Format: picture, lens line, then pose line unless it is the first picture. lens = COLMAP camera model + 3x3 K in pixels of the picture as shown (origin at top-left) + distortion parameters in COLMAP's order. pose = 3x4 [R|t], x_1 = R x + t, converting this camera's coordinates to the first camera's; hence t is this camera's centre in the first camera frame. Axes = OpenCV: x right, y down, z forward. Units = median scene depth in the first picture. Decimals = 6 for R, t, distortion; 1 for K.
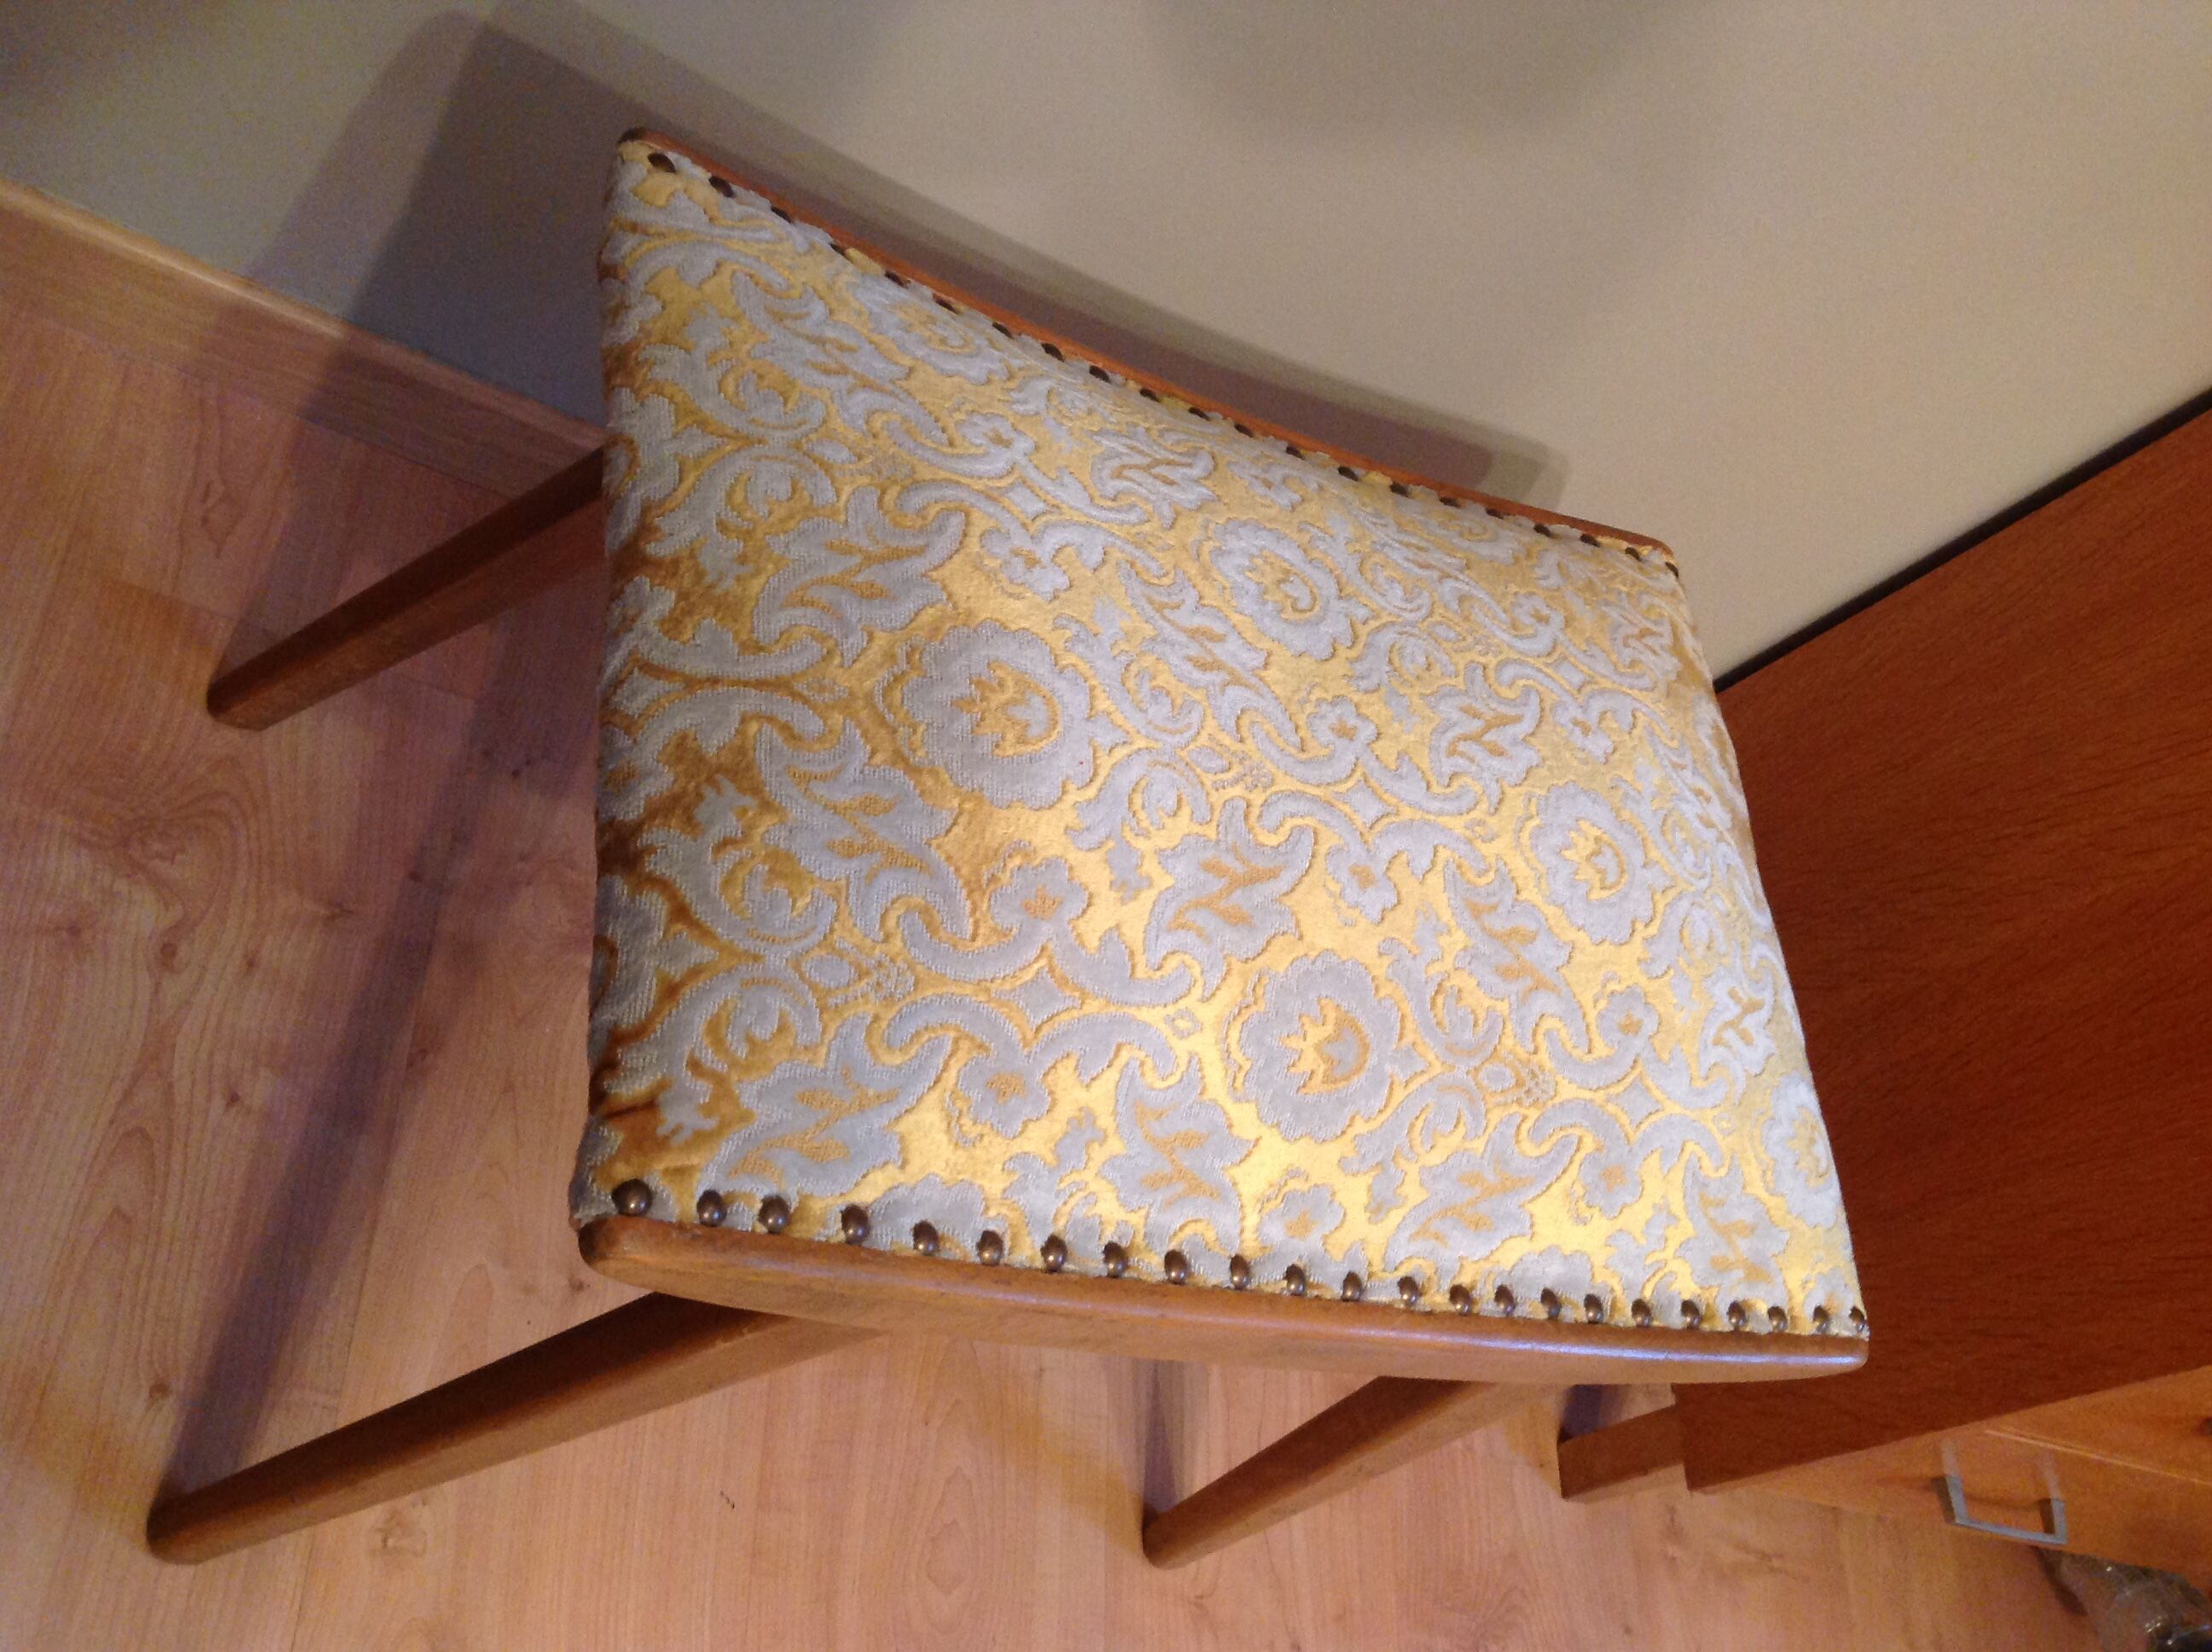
lens RADIAL K [[2131.5, 0, 1102.1], [0, 2131.5, 798.6], [0, 0, 1]] dist [-0.001290, -0.010602]
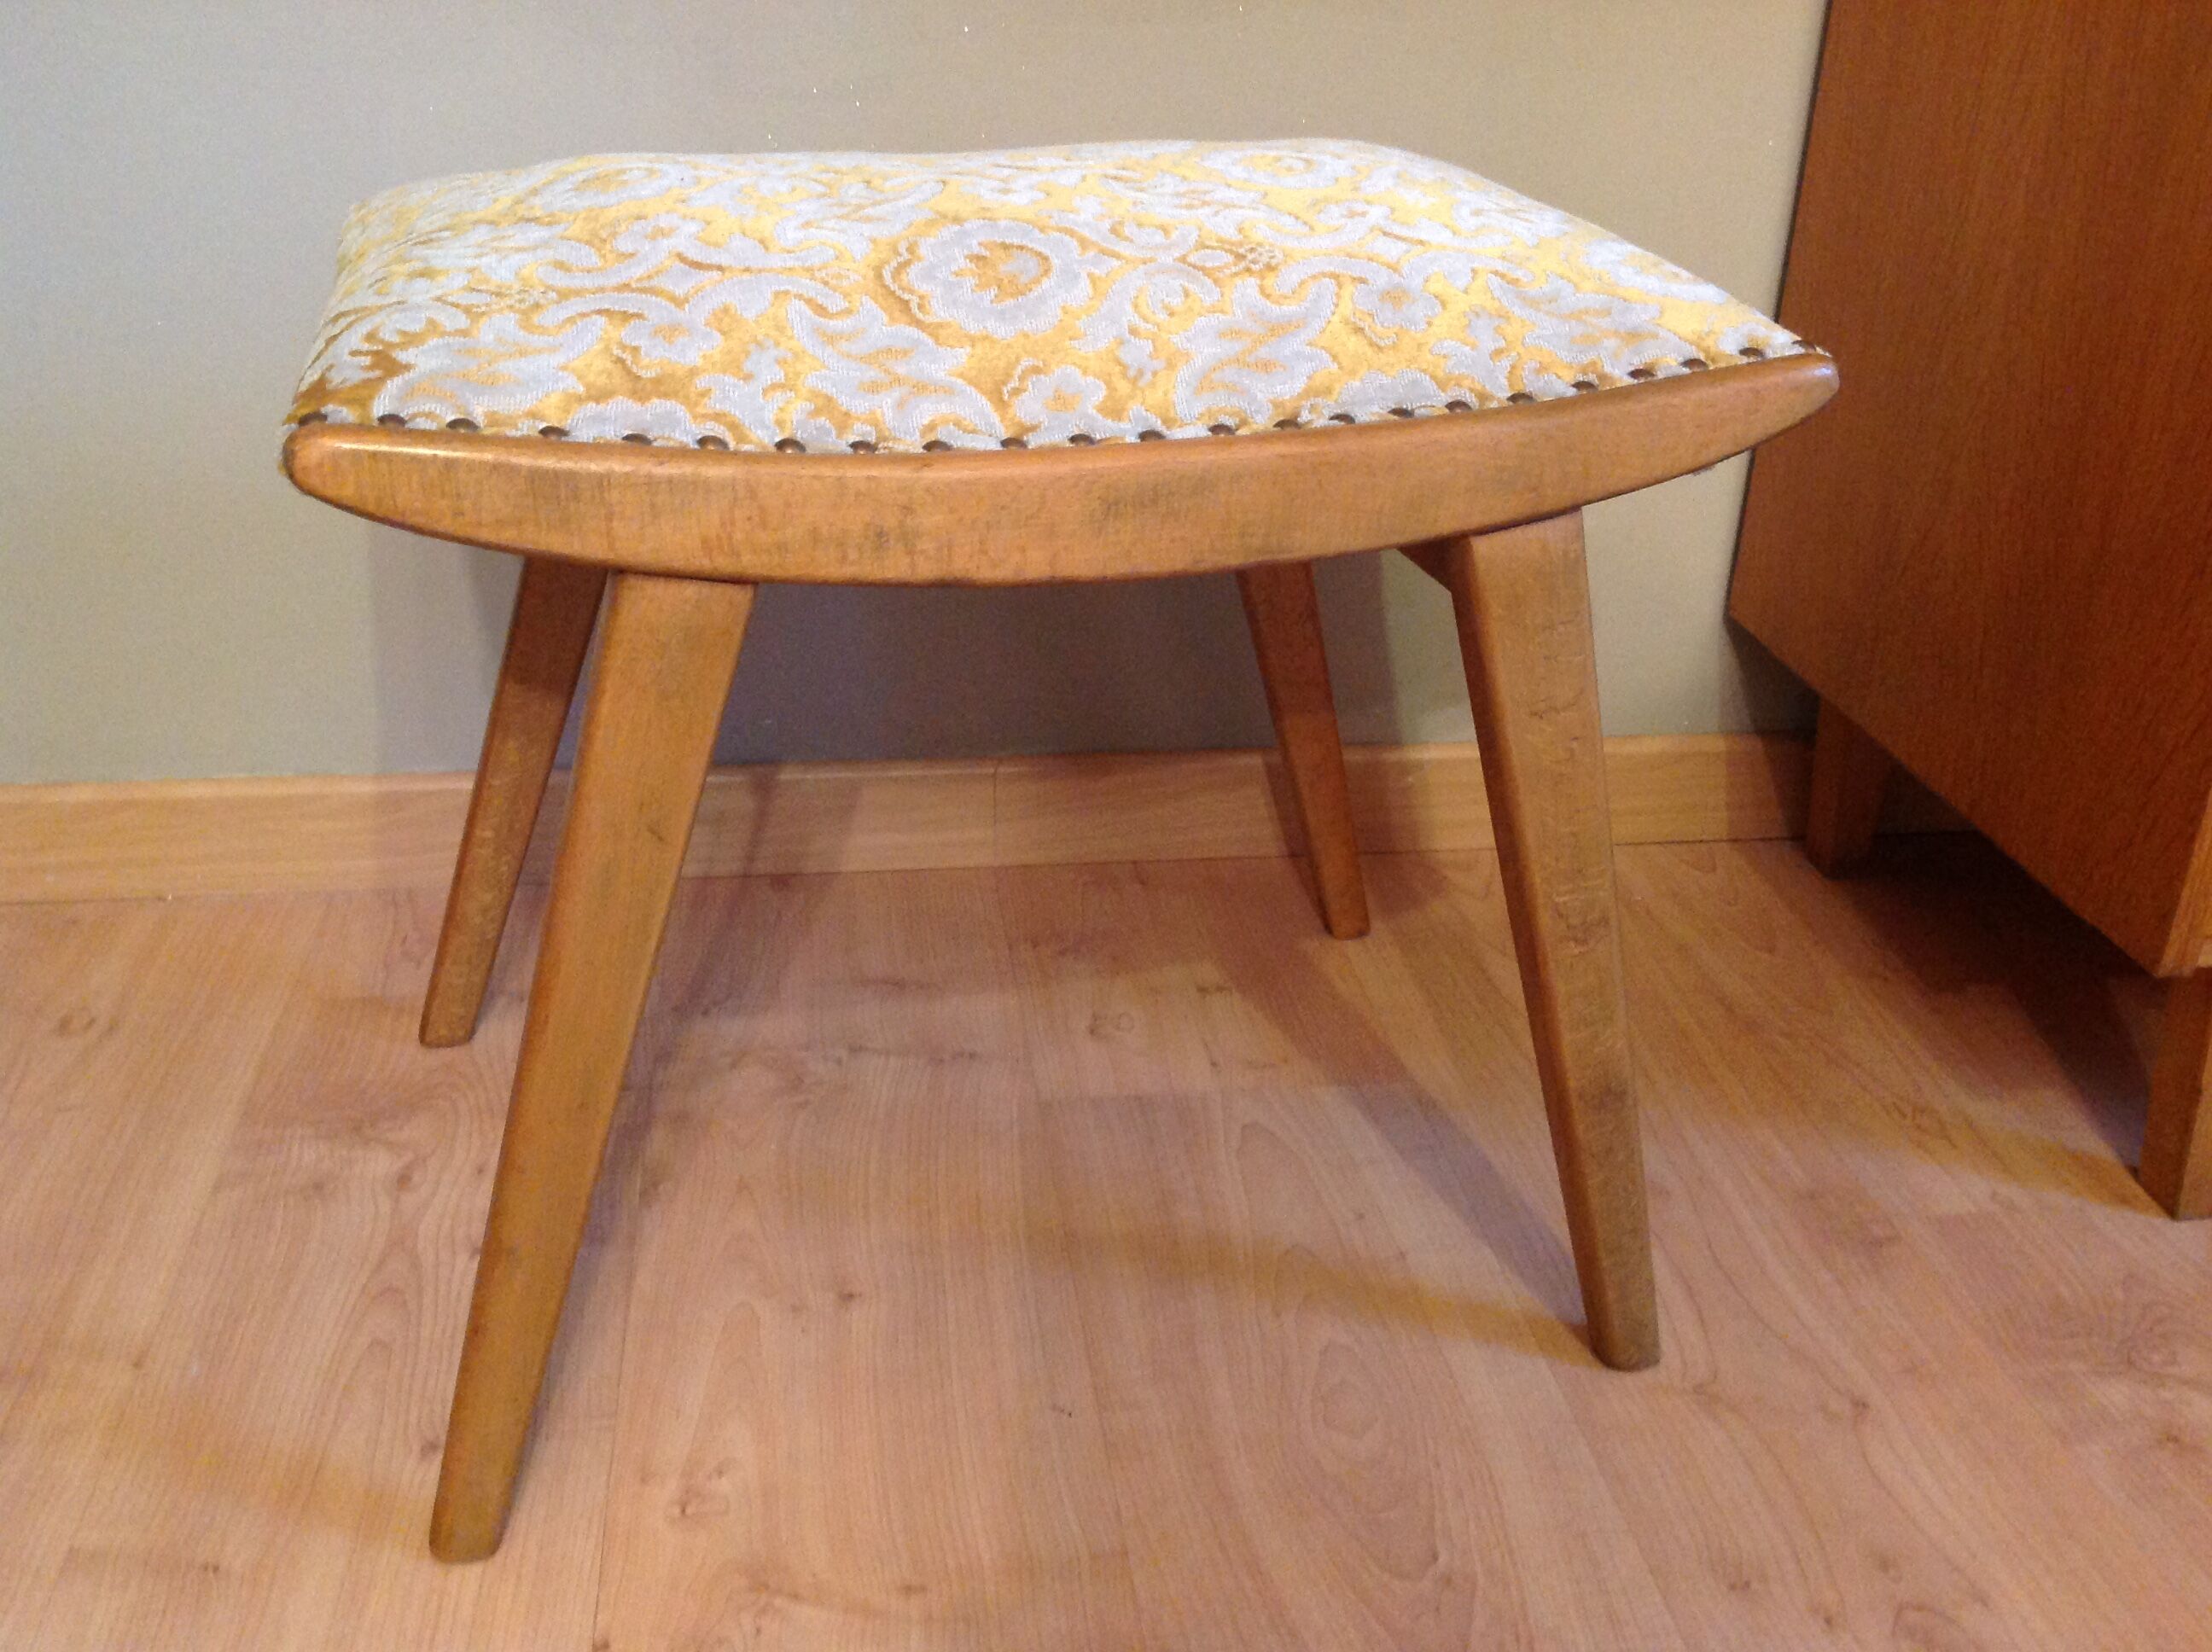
lens RADIAL K [[2099.1, 0, 1106.0], [0, 2099.1, 826.0], [0, 0, 1]] dist [0.012697, -0.013197]
pose [[0.826571, -0.547467, -0.130618, 0.107276], [0.406022, 0.740717, -0.535243, 0.741367], [0.389778, 0.389382, 0.834538, 0.200201]]
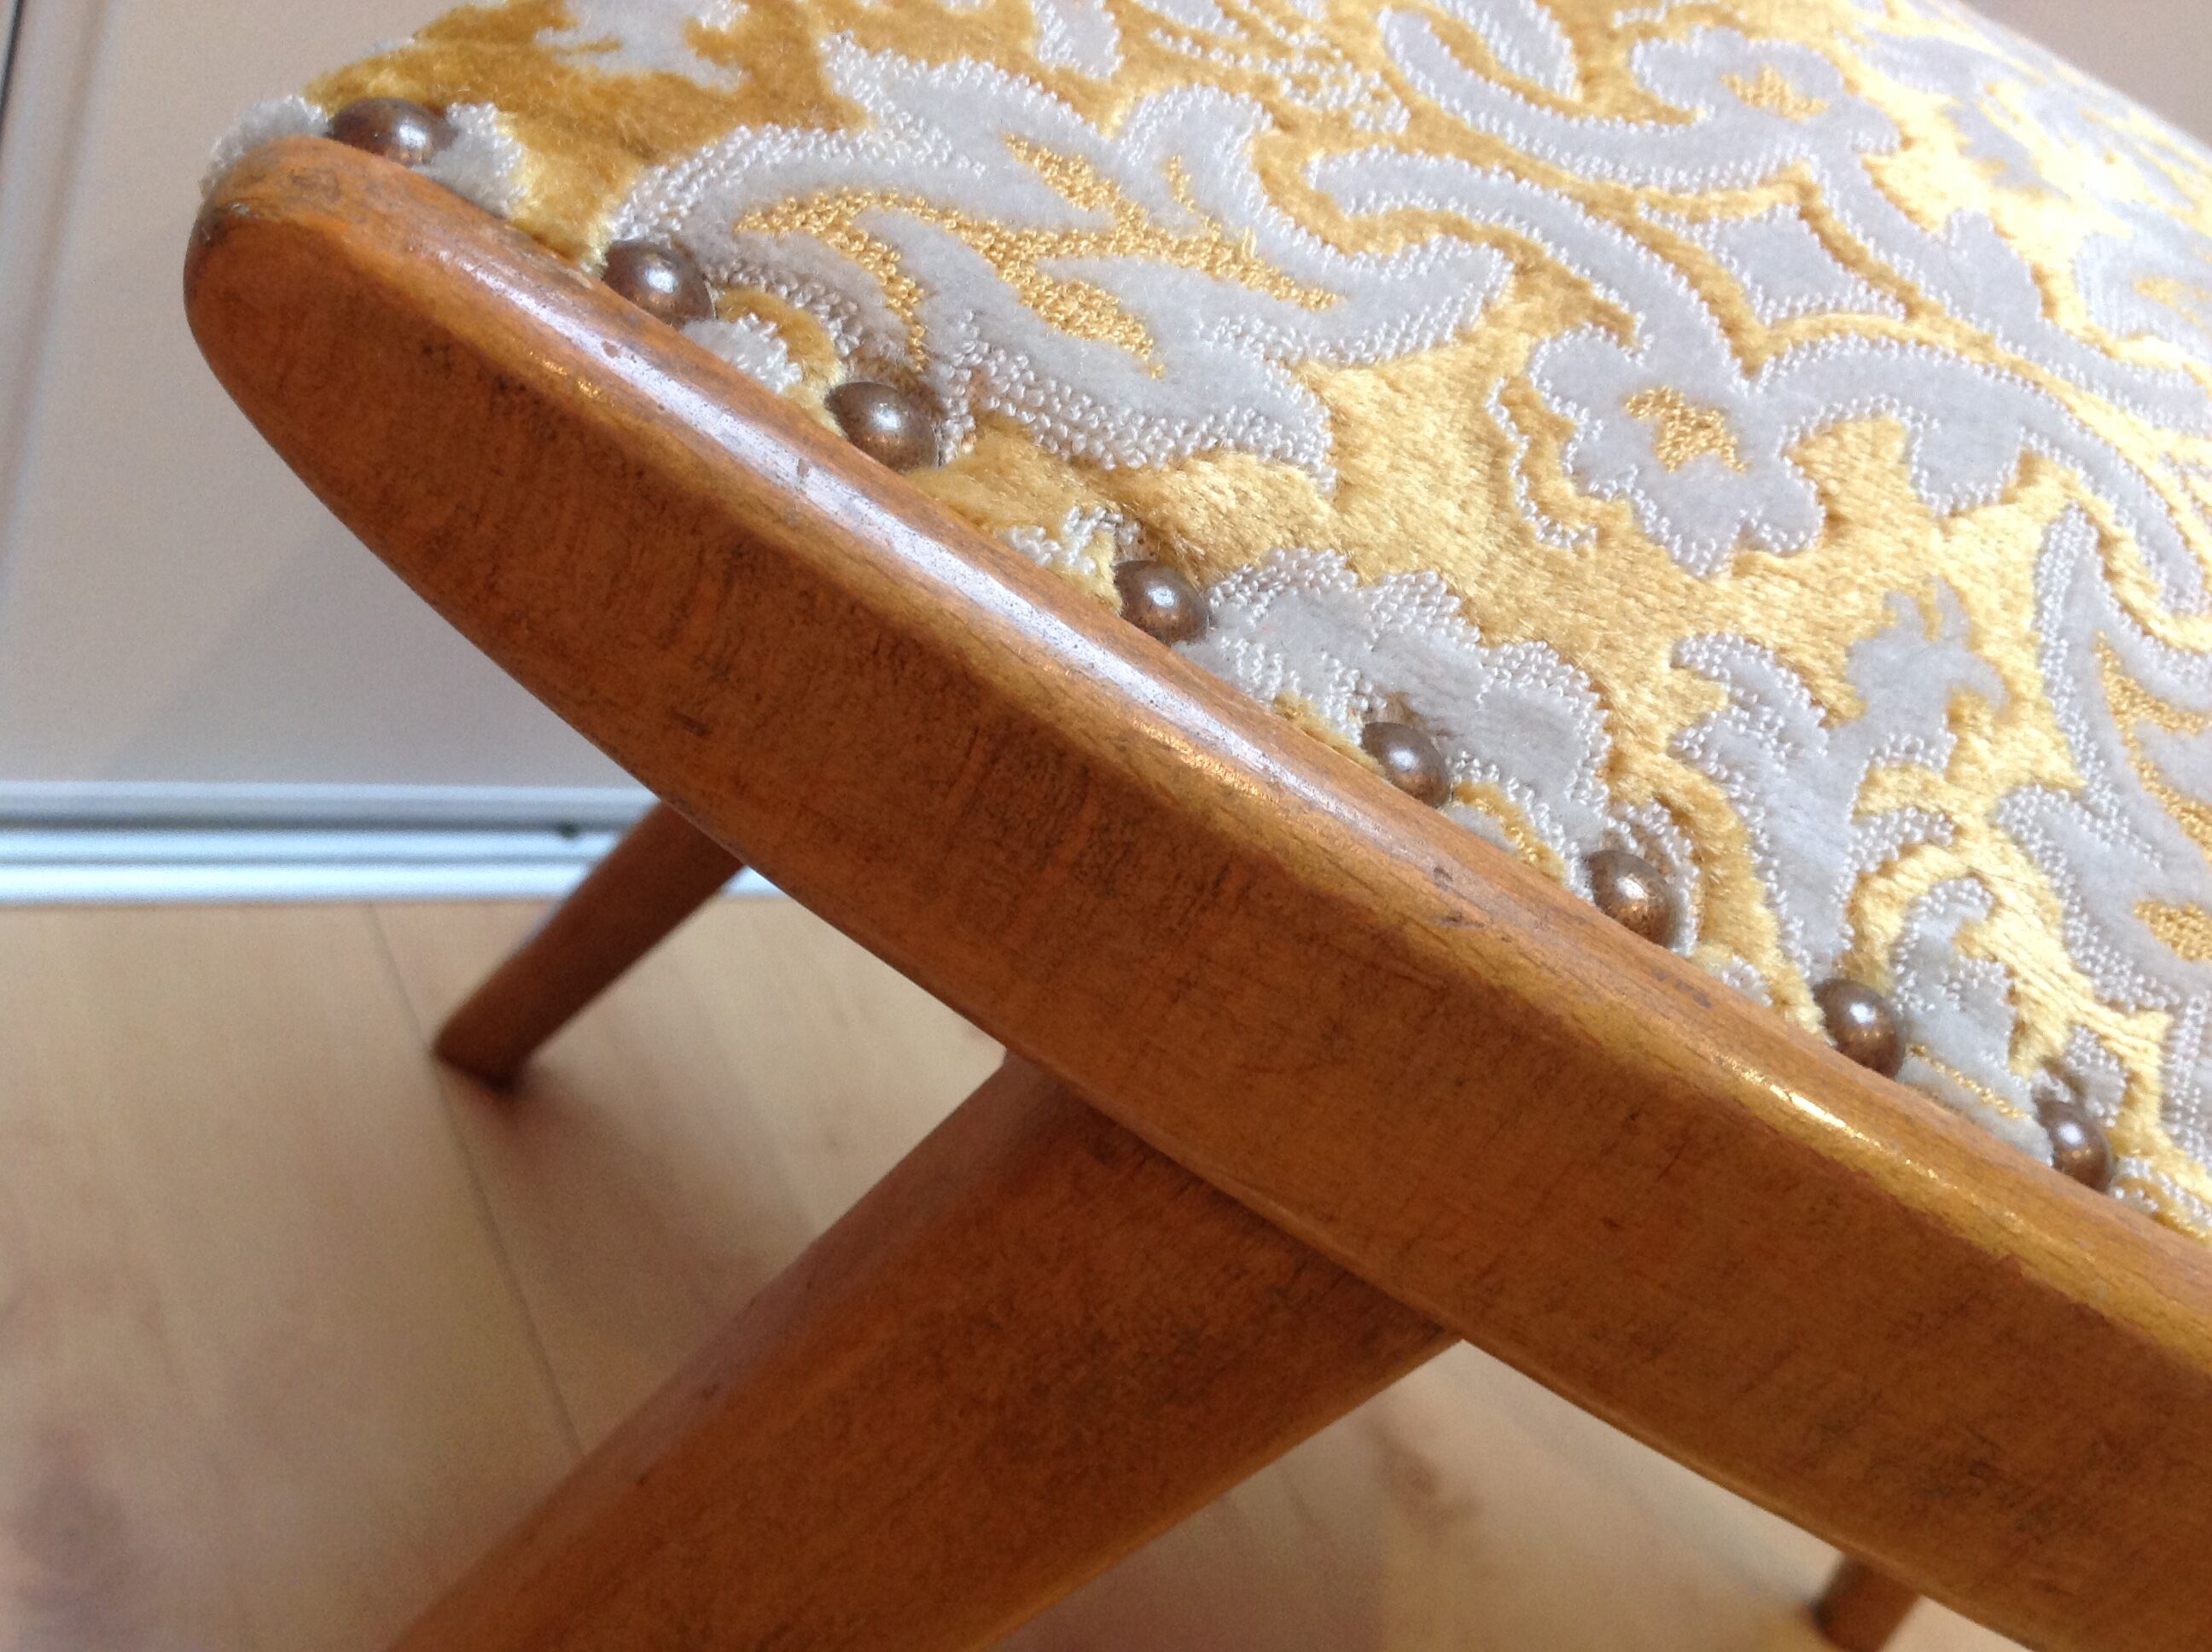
lens RADIAL K [[2117.7, 0, 1106.0], [0, 2117.7, 826.0], [0, 0, 1]] dist [0.064671, -0.180514]
pose [[0.965856, -0.032461, -0.257039, -0.036261], [-0.105450, 0.856968, -0.504465, 0.262963], [0.236649, 0.514346, 0.824285, 0.548276]]
